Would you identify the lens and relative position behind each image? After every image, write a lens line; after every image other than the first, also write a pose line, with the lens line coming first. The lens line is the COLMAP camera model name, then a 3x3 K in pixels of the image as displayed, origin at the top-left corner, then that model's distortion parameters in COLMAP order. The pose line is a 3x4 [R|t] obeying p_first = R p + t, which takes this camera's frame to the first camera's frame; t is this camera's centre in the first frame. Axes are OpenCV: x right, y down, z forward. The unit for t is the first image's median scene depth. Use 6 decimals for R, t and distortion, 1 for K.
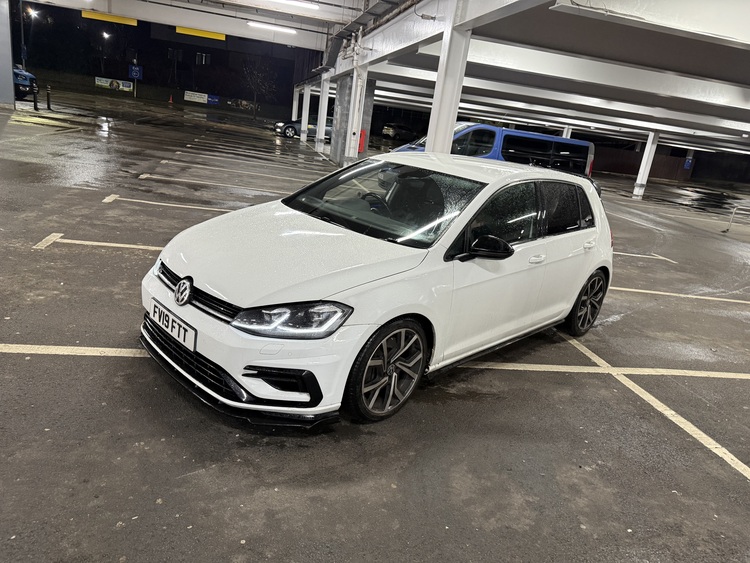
lens RADIAL K [[530.8, 0, 375.0], [0, 530.8, 281.5], [0, 0, 1]] dist [-0.004337, -0.003233]
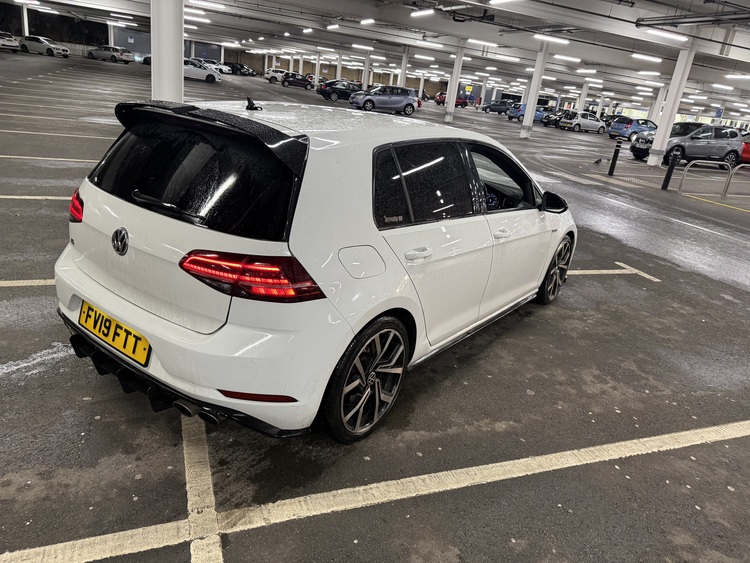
lens RADIAL K [[523.4, 0, 375.2], [0, 523.4, 292.9], [0, 0, 1]] dist [-0.007570, -0.003442]
pose [[-0.954554, -0.179310, -0.238066, 0.356934], [-0.288344, 0.757690, 0.585460, -0.528781], [0.075401, 0.627498, -0.774959, 1.953428]]
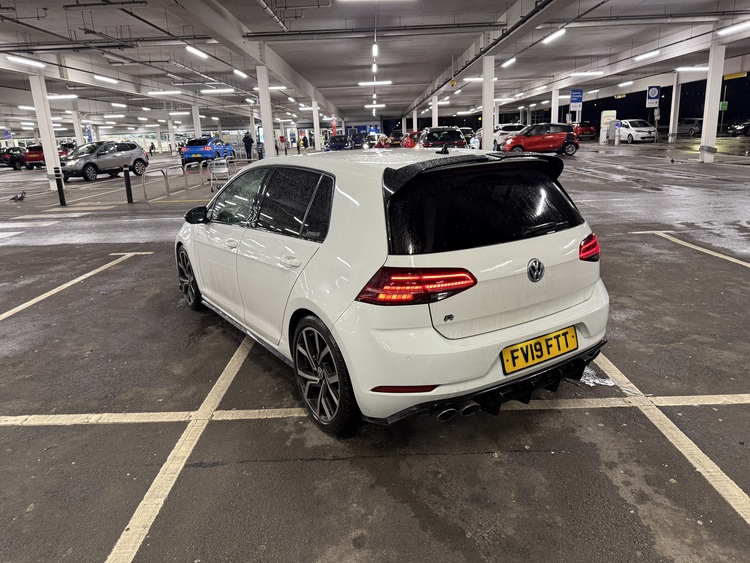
lens RADIAL K [[530.8, 0, 375.0], [0, 530.8, 281.5], [0, 0, 1]] dist [-0.004337, -0.003233]
pose [[-0.210752, 0.131952, -0.968593, 1.174039], [-0.272012, 0.943798, 0.187761, -0.227248], [0.938932, 0.303040, -0.163015, 1.397595]]
